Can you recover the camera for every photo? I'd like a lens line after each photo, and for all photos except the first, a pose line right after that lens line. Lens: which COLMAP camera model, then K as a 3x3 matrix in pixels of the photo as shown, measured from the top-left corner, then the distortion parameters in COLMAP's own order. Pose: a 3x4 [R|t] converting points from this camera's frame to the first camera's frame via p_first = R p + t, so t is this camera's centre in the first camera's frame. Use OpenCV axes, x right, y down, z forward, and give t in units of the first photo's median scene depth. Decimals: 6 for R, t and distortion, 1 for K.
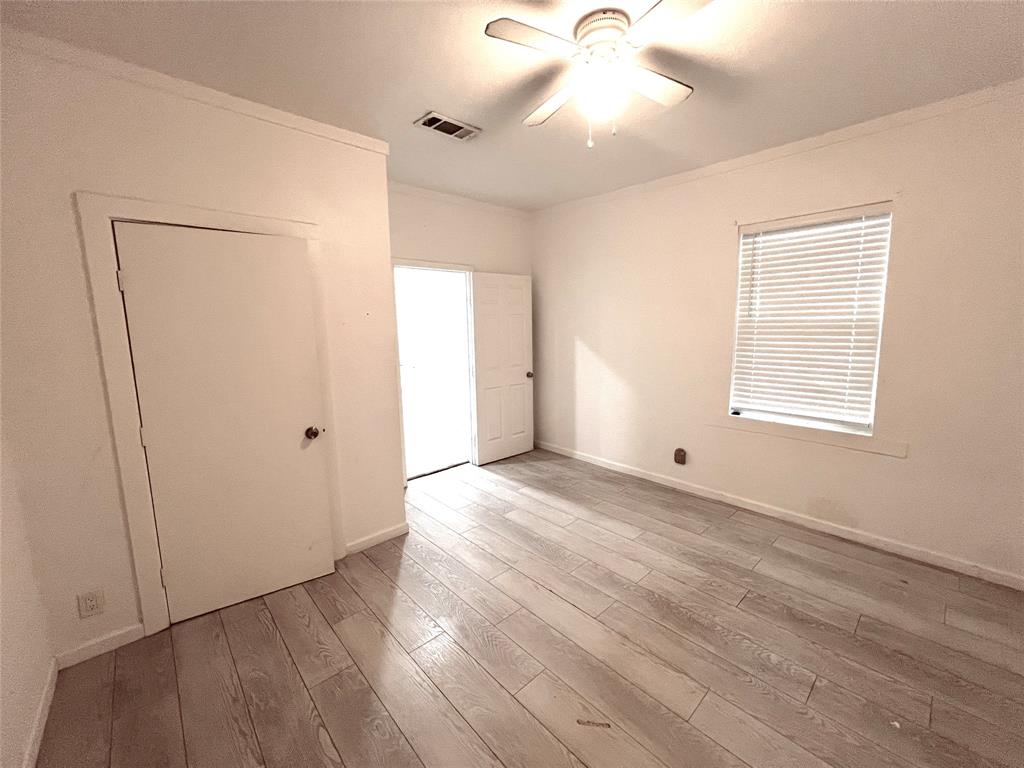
lens RADIAL K [[413.2, 0, 512.0], [0, 413.2, 384.0], [0, 0, 1]] dist [-0.001047, -0.000240]
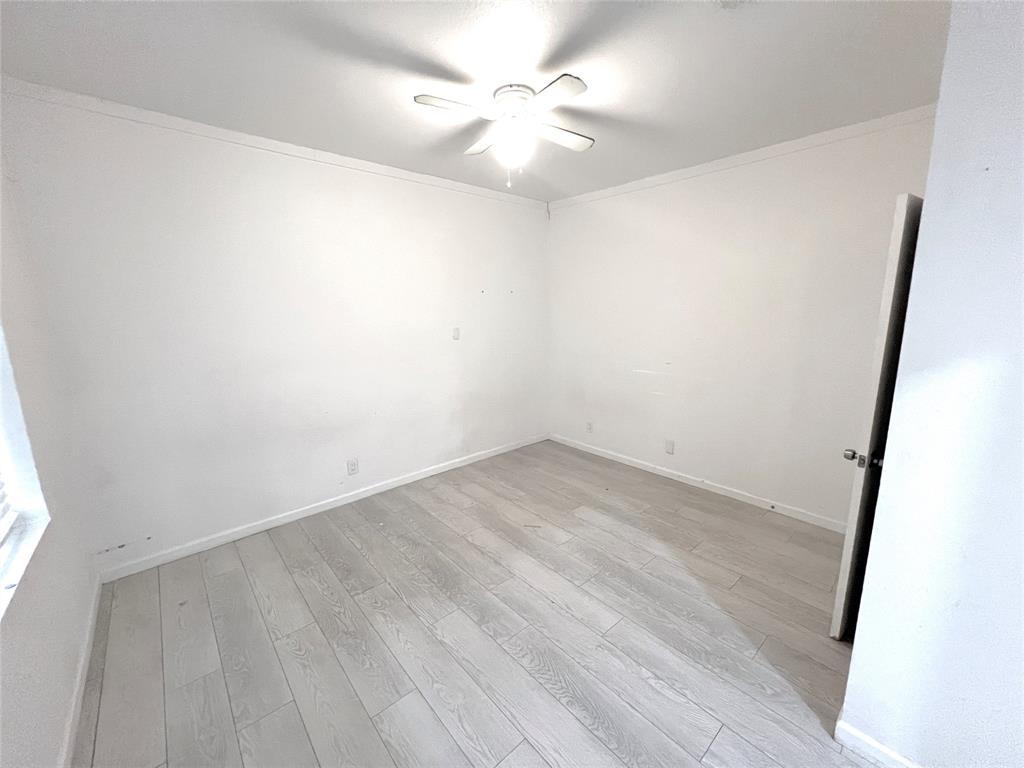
lens RADIAL K [[410.1, 0, 509.9], [0, 410.1, 385.6], [0, 0, 1]] dist [0.000964, 0.000172]
pose [[-0.999271, 0.025429, 0.028477, 0.148506], [0.033448, 0.942725, 0.331889, -0.285140], [-0.018407, 0.332599, -0.942889, 1.685402]]
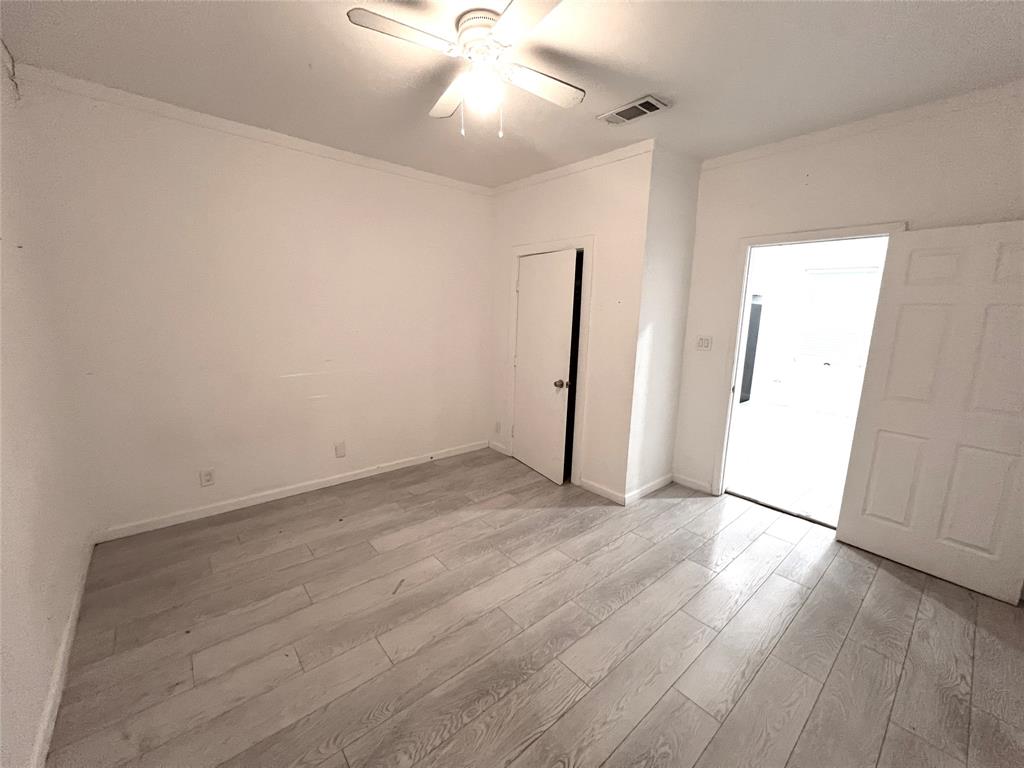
lens RADIAL K [[410.1, 0, 509.9], [0, 410.1, 385.6], [0, 0, 1]] dist [0.000964, 0.000172]
pose [[-0.039140, 0.205170, -0.977943, 0.940119], [-0.172611, 0.962592, 0.208858, -0.147284], [0.984212, 0.176978, -0.002262, 0.821589]]
